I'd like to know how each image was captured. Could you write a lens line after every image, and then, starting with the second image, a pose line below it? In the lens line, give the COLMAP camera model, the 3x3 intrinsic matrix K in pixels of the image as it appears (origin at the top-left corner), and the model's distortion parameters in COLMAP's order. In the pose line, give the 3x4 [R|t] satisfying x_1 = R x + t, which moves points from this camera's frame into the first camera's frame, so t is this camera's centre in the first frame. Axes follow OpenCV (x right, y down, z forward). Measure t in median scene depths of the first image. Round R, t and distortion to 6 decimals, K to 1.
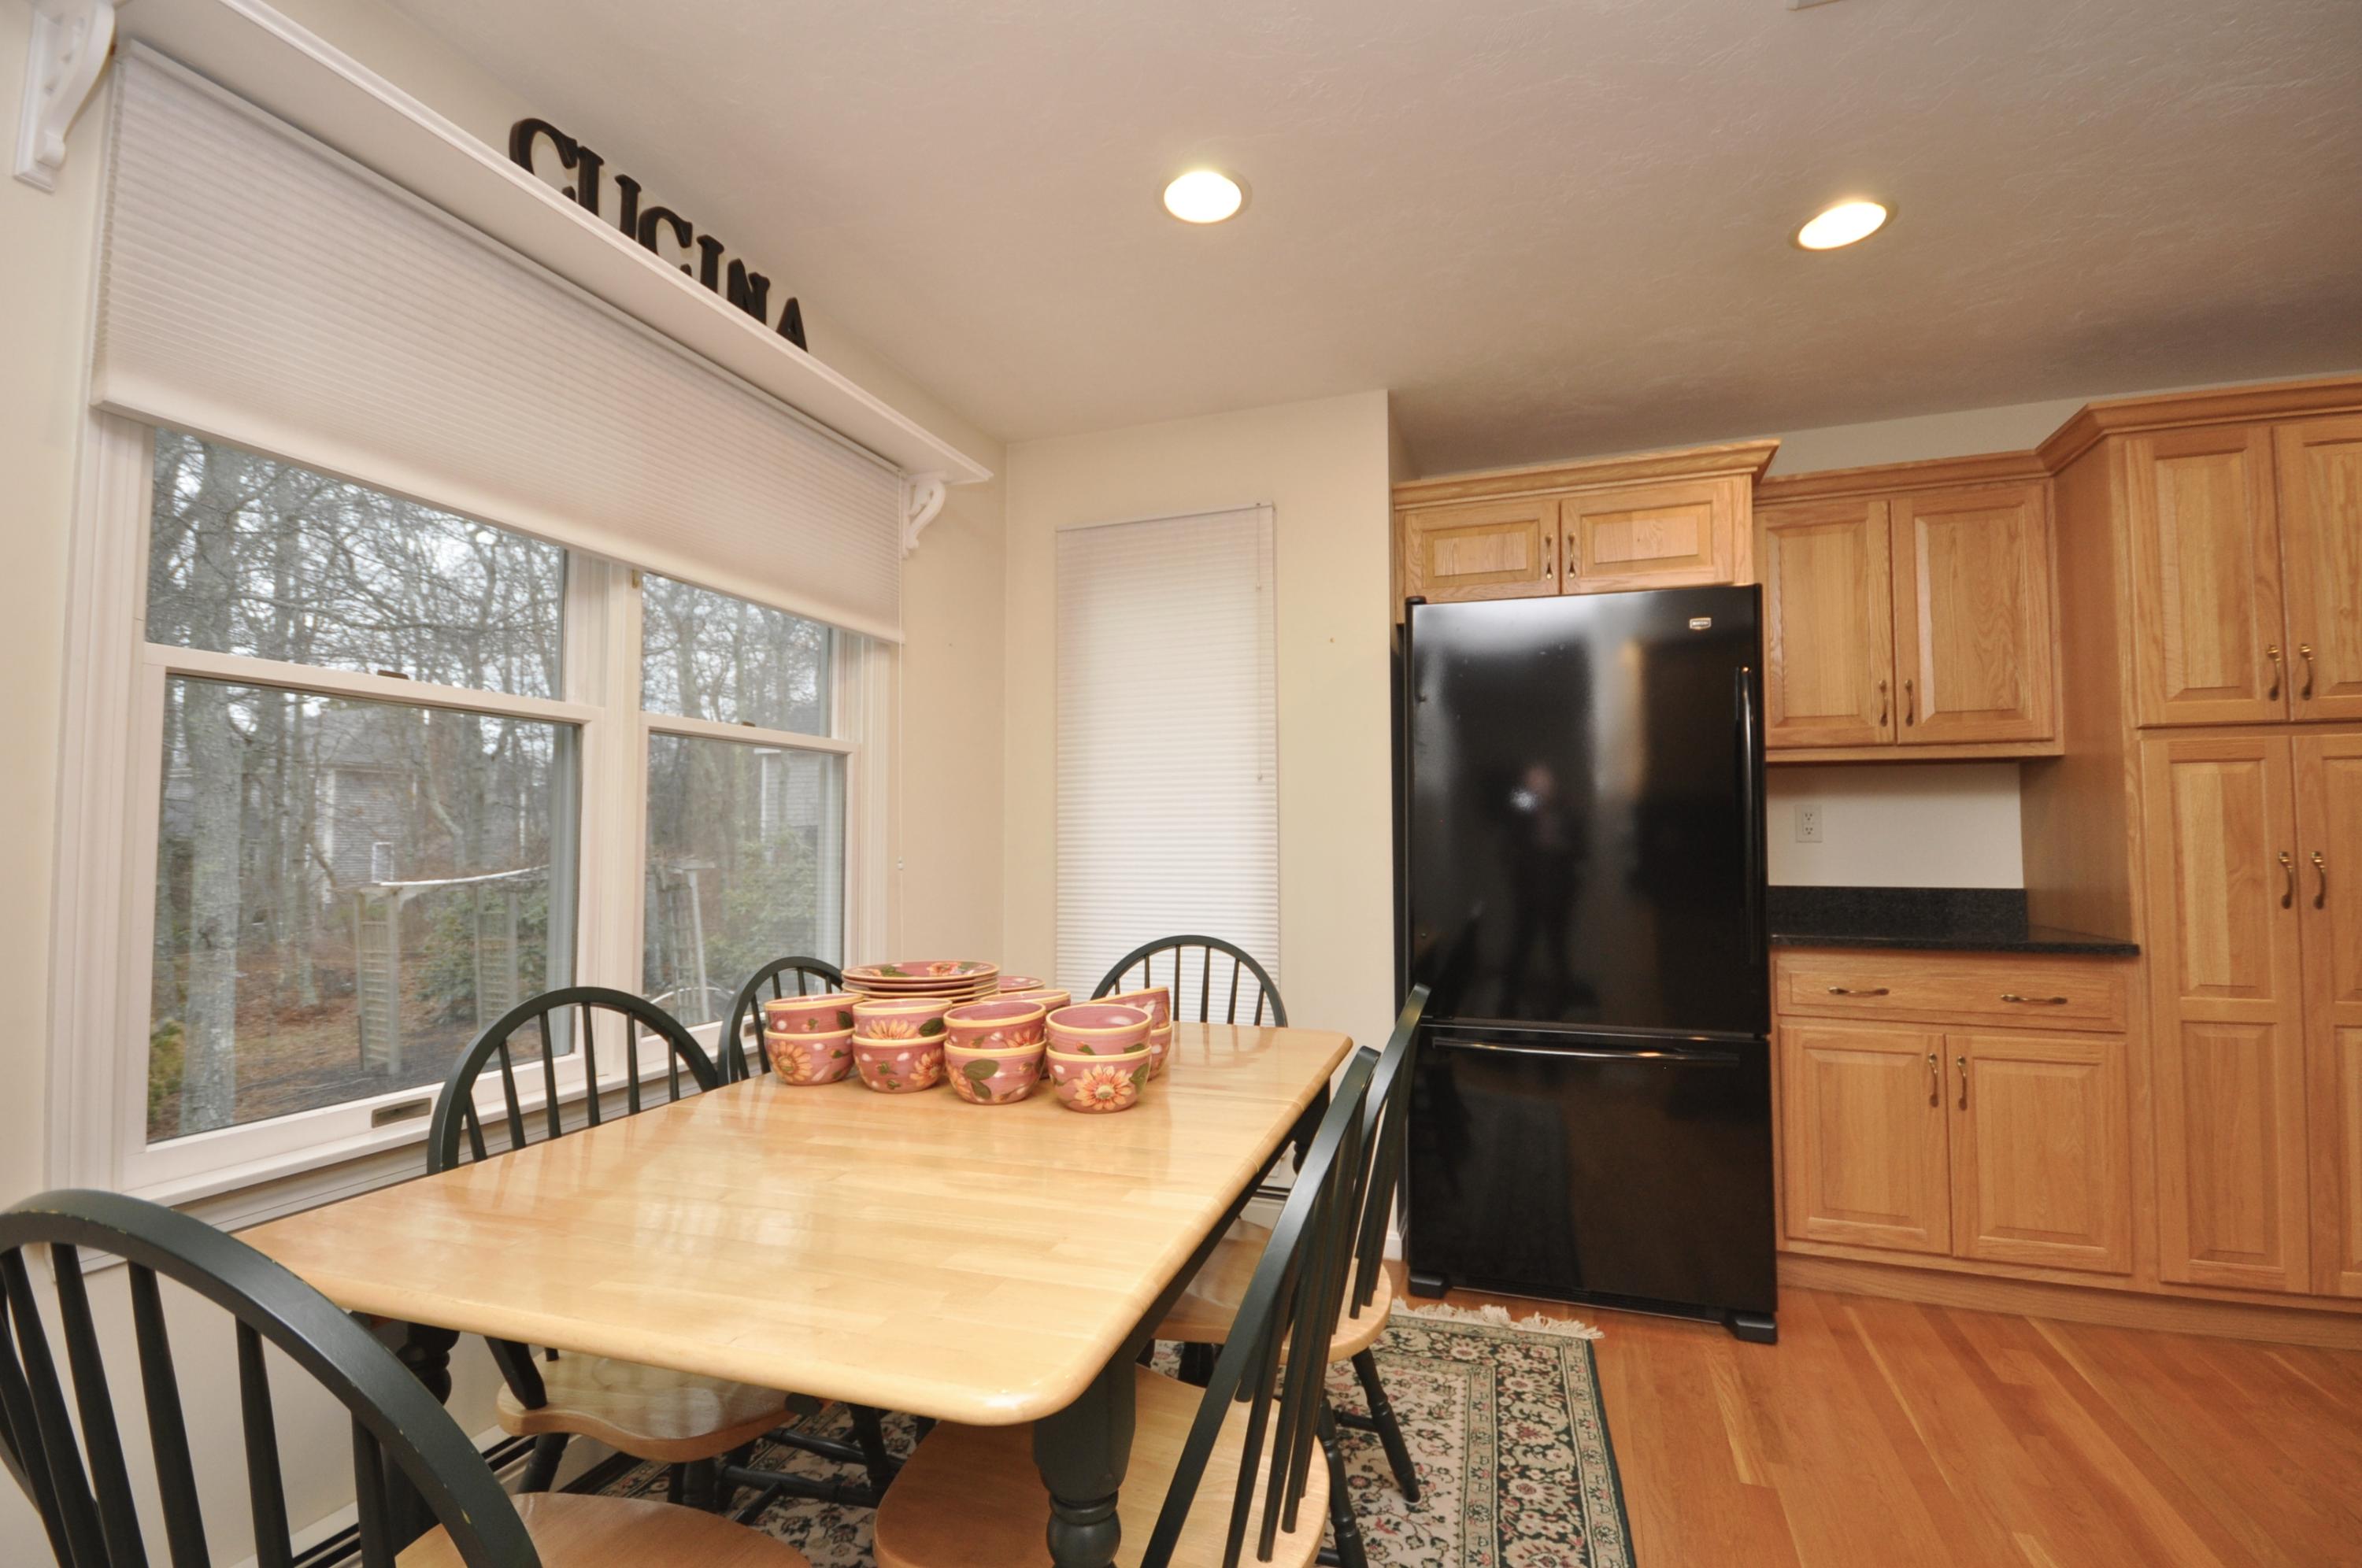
lens RADIAL K [[1030.8, 0, 1181.5], [0, 1030.8, 791.0], [0, 0, 1]] dist [0.011104, -0.012721]
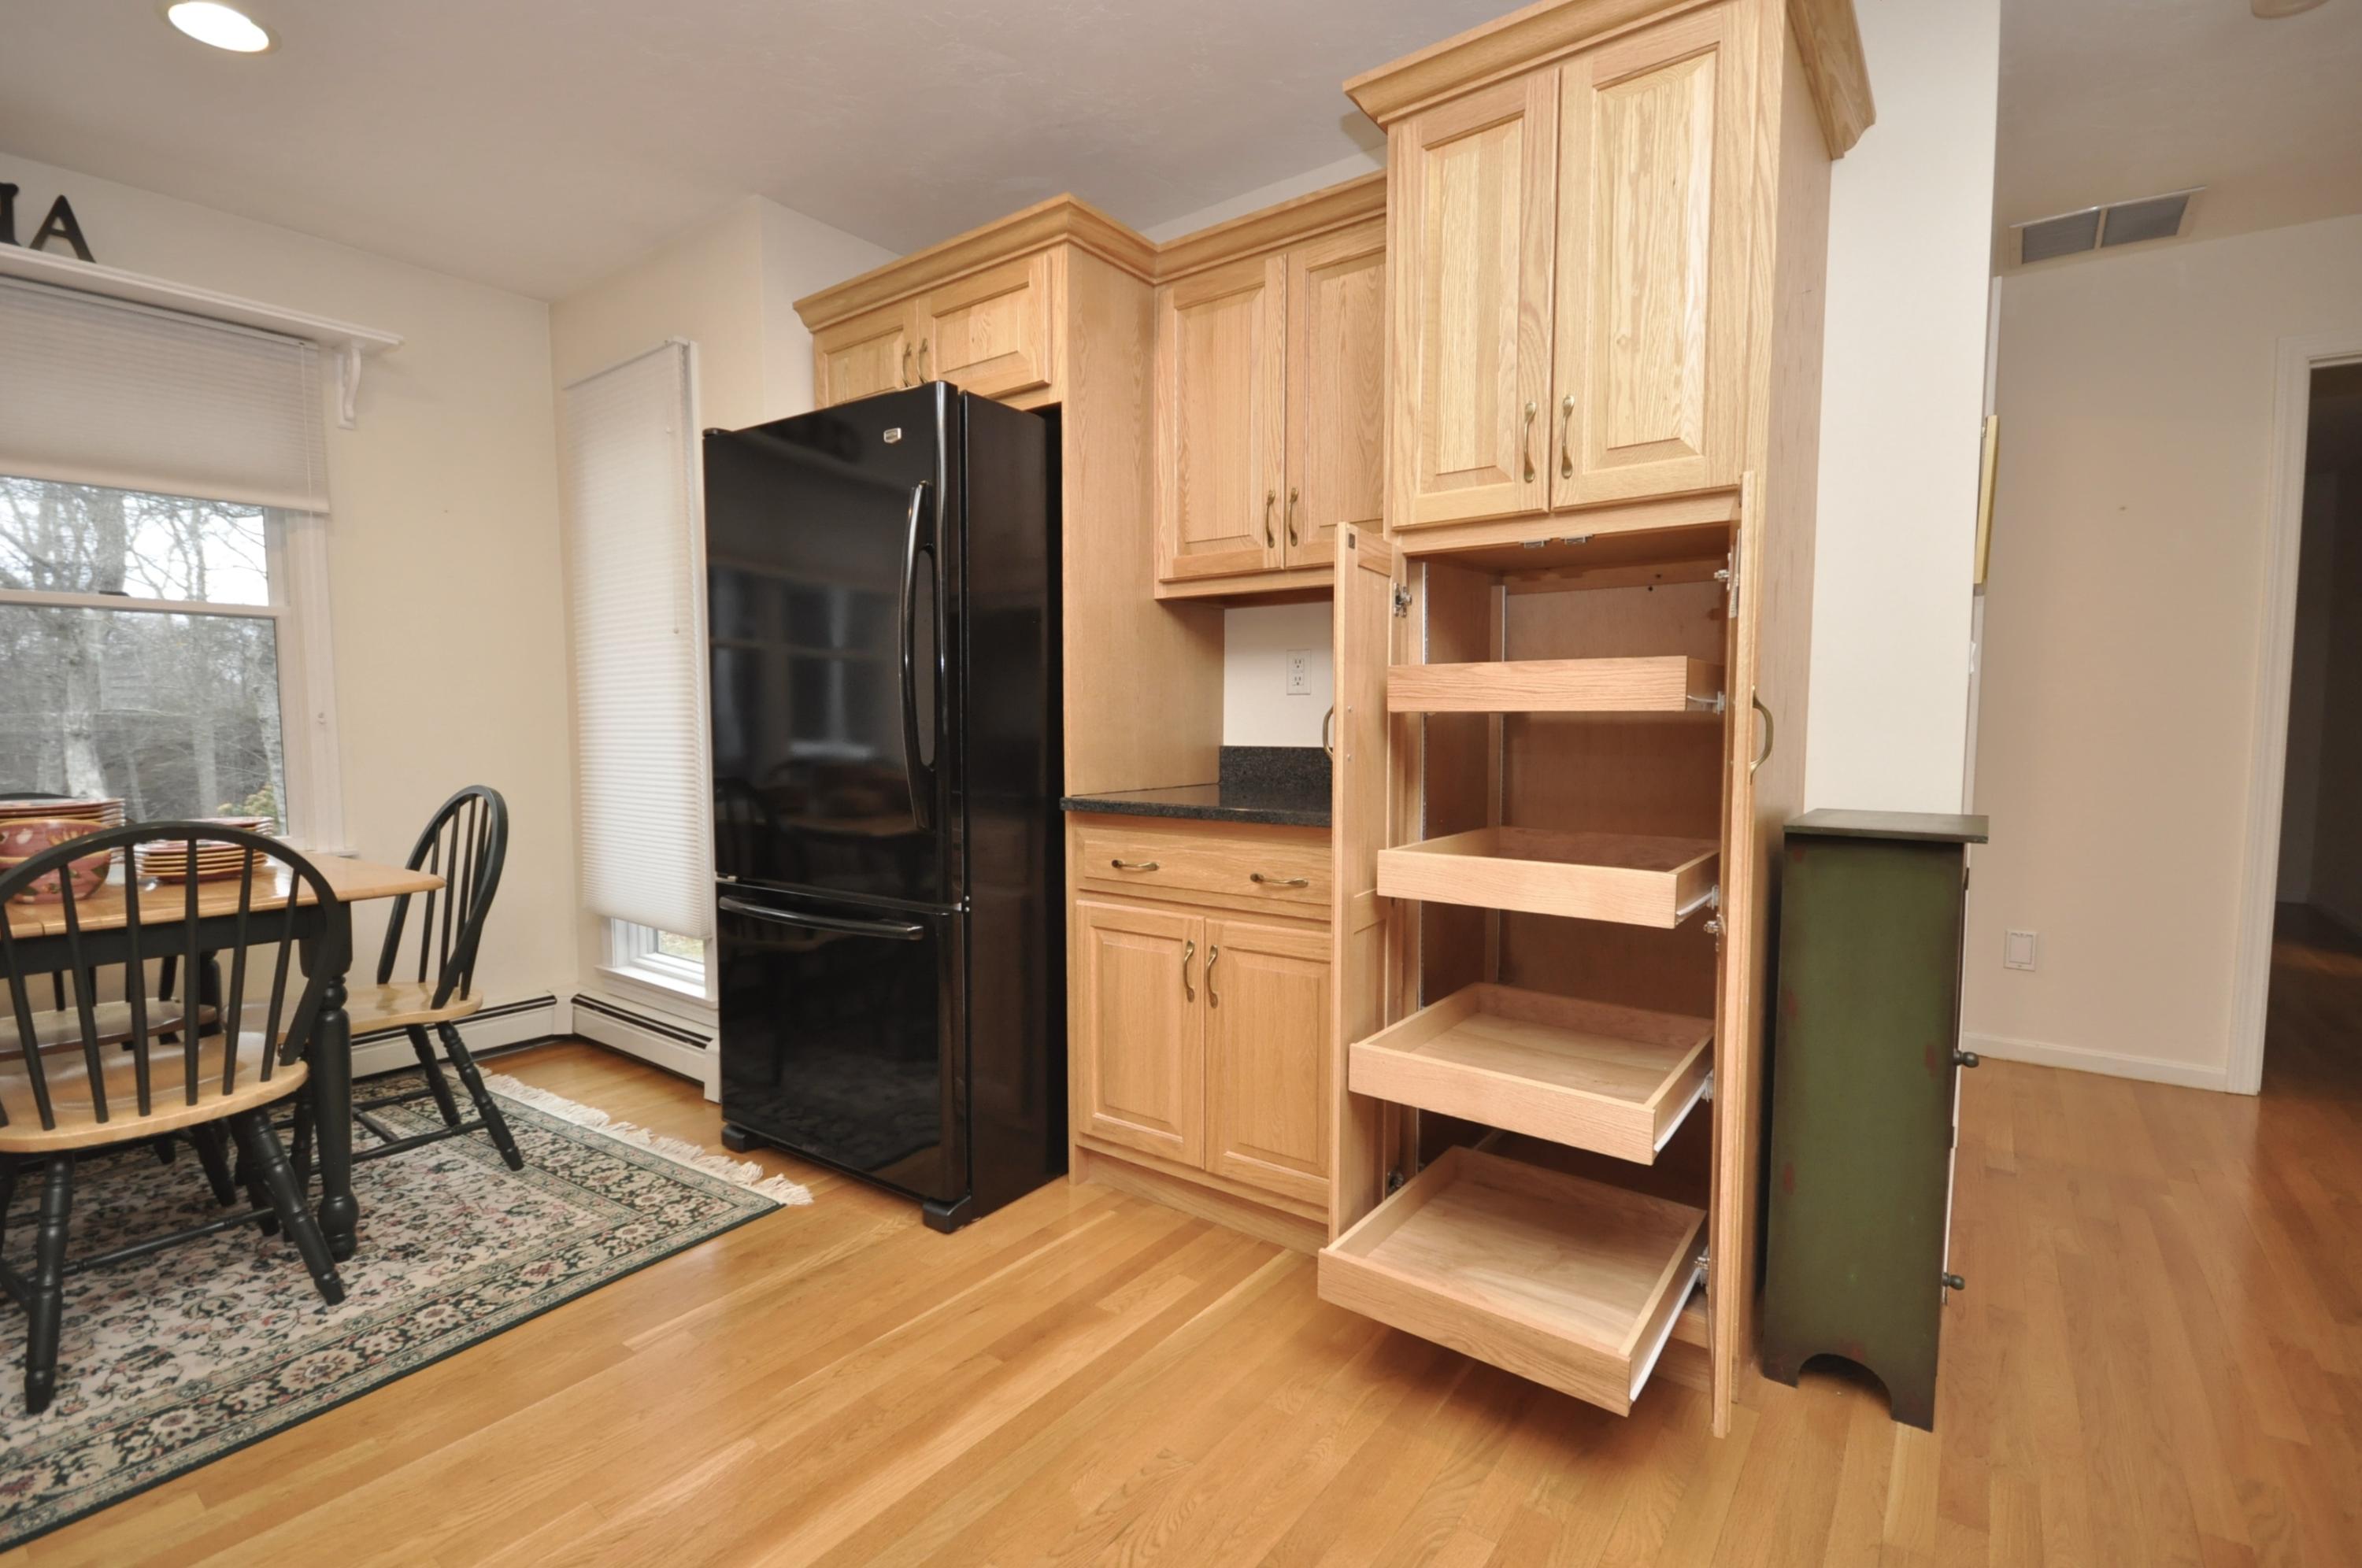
lens RADIAL K [[1076.2, 0, 1192.1], [0, 1076.2, 792.1], [0, 0, 1]] dist [0.001203, -0.001864]
pose [[0.956858, 0.011661, -0.290323, 1.043283], [0.023836, 0.992676, 0.118429, 0.031566], [0.289578, -0.120240, 0.949572, 0.189906]]
